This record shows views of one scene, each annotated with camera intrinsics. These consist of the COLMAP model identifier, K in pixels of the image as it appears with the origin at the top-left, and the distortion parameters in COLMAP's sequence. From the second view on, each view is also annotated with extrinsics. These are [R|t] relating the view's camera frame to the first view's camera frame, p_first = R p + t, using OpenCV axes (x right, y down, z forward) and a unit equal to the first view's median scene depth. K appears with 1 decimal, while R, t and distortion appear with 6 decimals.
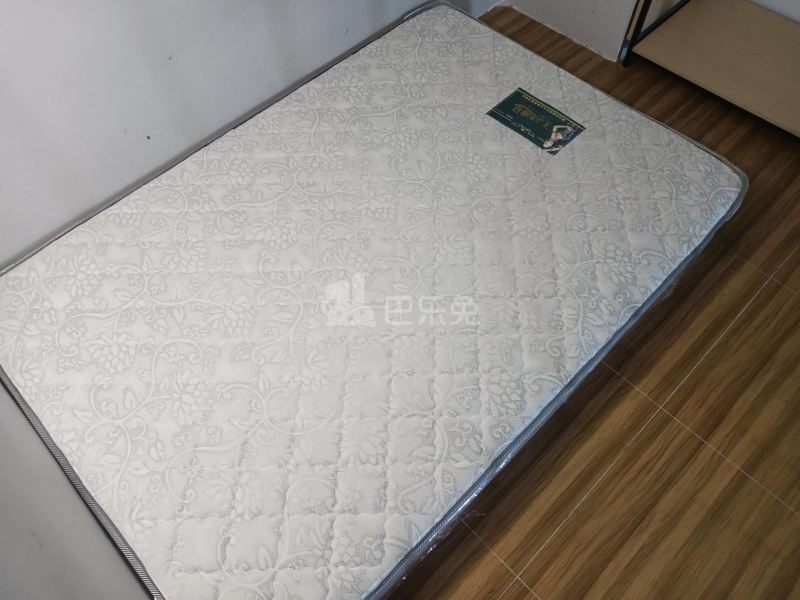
lens RADIAL K [[602.1, 0, 400.0], [0, 602.1, 300.0], [0, 0, 1]] dist [0.005180, -0.001323]
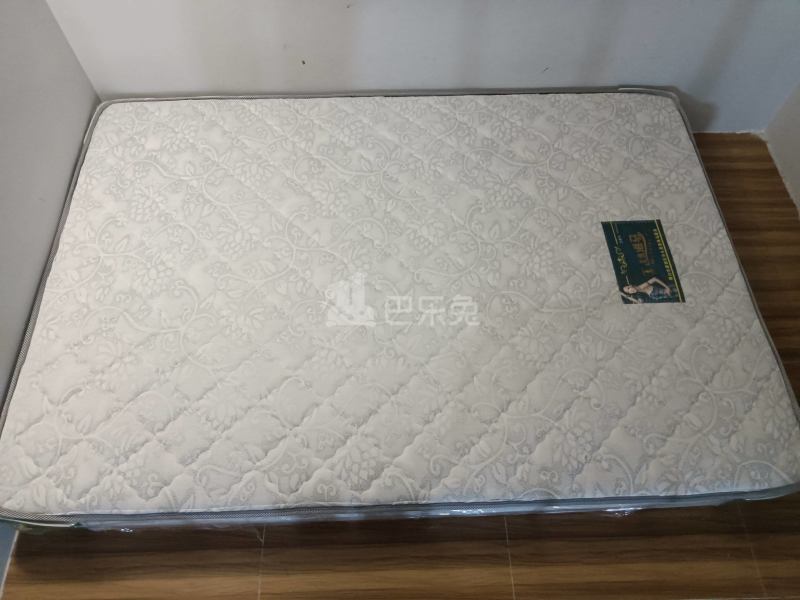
lens RADIAL K [[602.1, 0, 400.0], [0, 602.1, 300.0], [0, 0, 1]] dist [0.005180, -0.001323]
pose [[0.737644, 0.598689, -0.312174, 0.311616], [-0.590911, 0.796111, 0.130507, -0.182879], [0.326658, 0.088199, 0.941018, 0.089635]]
